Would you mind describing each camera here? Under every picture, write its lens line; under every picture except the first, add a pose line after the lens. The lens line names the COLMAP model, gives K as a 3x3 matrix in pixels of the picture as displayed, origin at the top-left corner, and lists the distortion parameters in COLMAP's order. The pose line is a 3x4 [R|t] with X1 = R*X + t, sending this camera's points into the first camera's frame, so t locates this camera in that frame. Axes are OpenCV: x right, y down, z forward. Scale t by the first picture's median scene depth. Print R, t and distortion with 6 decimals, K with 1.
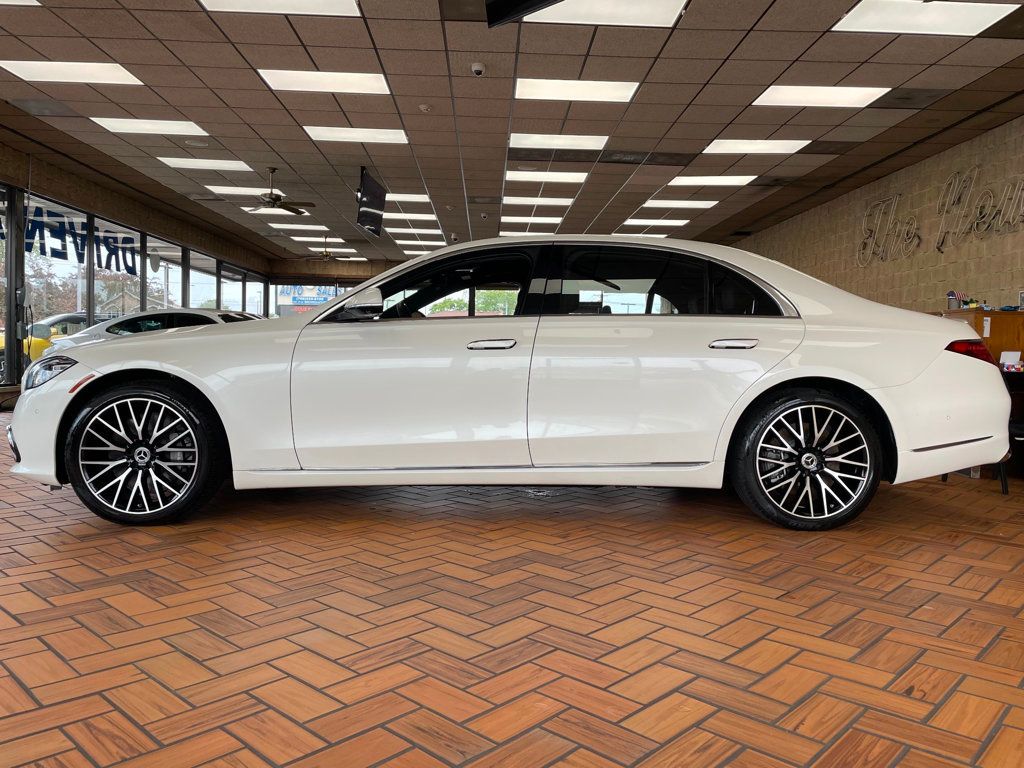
lens RADIAL K [[840.3, 0, 513.3], [0, 840.3, 367.7], [0, 0, 1]] dist [0.059804, -0.010021]
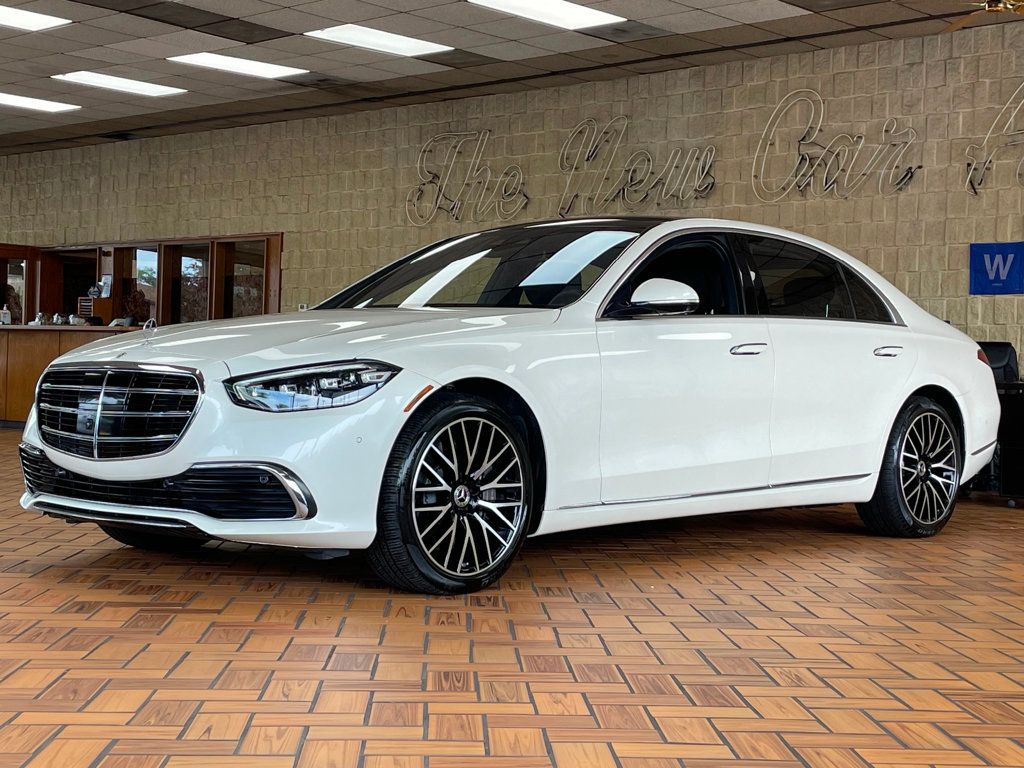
lens RADIAL K [[1612.1, 0, 512.0], [0, 1612.1, 384.0], [0, 0, 1]] dist [0.167176, -0.093275]
pose [[0.687121, -0.003143, 0.726536, -1.403403], [-0.012696, 0.999786, 0.016333, -0.015468], [-0.726432, -0.020446, 0.686934, 0.025476]]
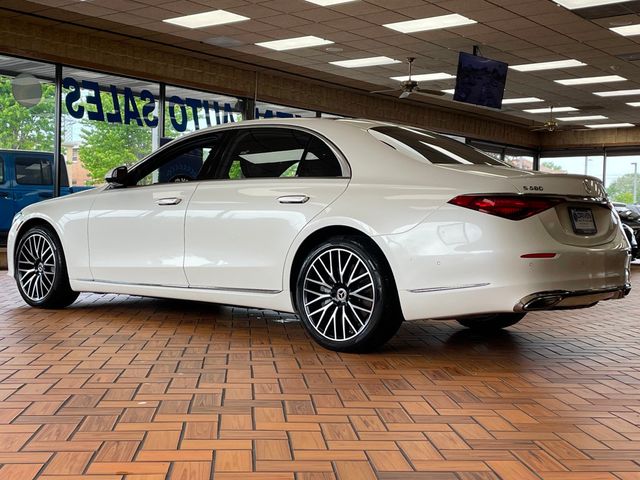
lens RADIAL K [[849.8, 0, 320.0], [0, 849.8, 240.0], [0, 0, 1]] dist [-0.004018, -0.018597]
pose [[0.758038, 0.018745, -0.651941, 1.136229], [-0.015970, 0.999821, 0.010178, 0.019592], [0.652015, 0.002696, 0.758201, 0.048324]]
